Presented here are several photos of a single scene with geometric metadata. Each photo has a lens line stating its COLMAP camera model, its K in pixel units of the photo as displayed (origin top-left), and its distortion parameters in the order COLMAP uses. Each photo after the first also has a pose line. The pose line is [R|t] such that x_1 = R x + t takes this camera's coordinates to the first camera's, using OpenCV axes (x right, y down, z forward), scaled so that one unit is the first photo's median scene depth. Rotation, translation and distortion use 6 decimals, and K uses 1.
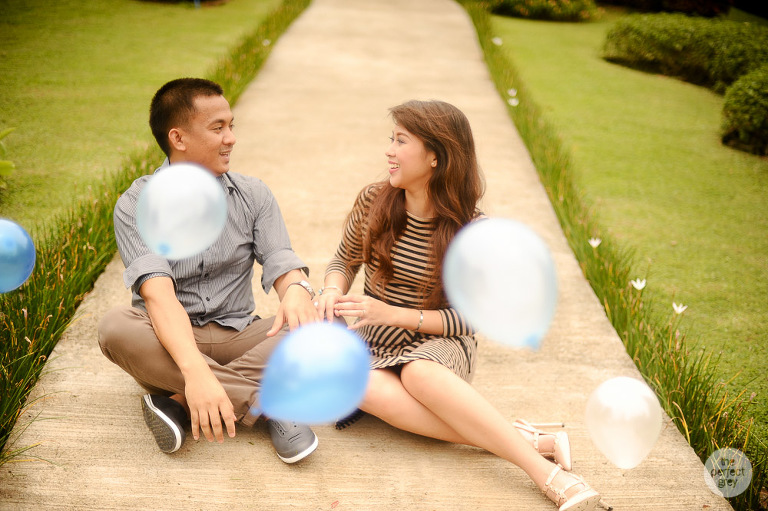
lens RADIAL K [[1084.7, 0, 384.0], [0, 1084.7, 255.5], [0, 0, 1]] dist [-0.114415, 0.039619]
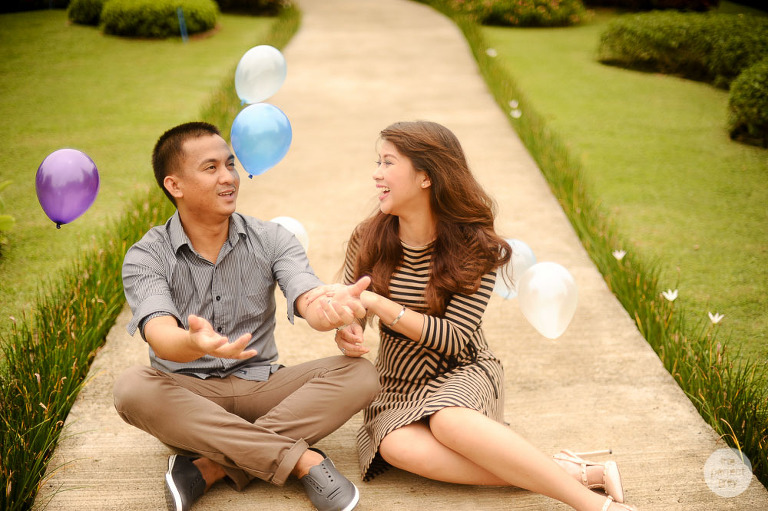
lens RADIAL K [[1084.7, 0, 384.0], [0, 1084.7, 255.5], [0, 0, 1]] dist [-0.114415, 0.039619]
pose [[0.997031, -0.076984, -0.001748, -0.010220], [0.076946, 0.996905, -0.016119, -0.009302], [0.002983, 0.015937, 0.999869, 0.026139]]
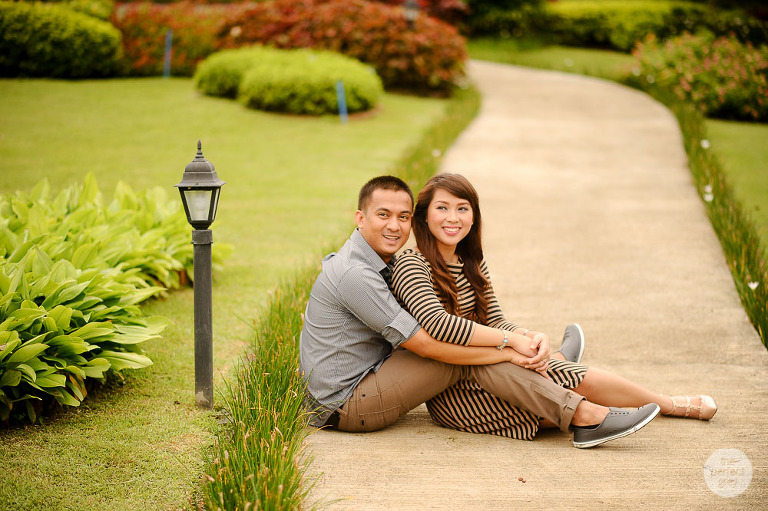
lens RADIAL K [[1818.2, 0, 384.0], [0, 1818.2, 255.5], [0, 0, 1]] dist [0.034216, 0.453072]
pose [[0.993482, -0.034812, -0.108539, 0.012876], [0.016791, 0.986530, -0.162718, 0.208422], [0.112742, 0.159835, 0.980684, -0.744985]]
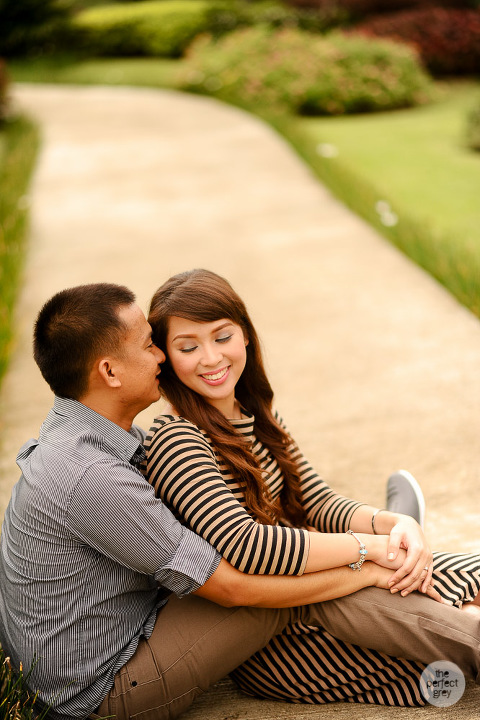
lens RADIAL K [[1715.3, 0, 240.0], [0, 1715.3, 360.0], [0, 0, 1]] dist [-0.104755, 0.334809]
pose [[0.981299, -0.175203, 0.079727, -0.121965], [0.181942, 0.979452, -0.087005, 0.050579], [-0.062845, 0.099884, 0.993012, -0.217618]]
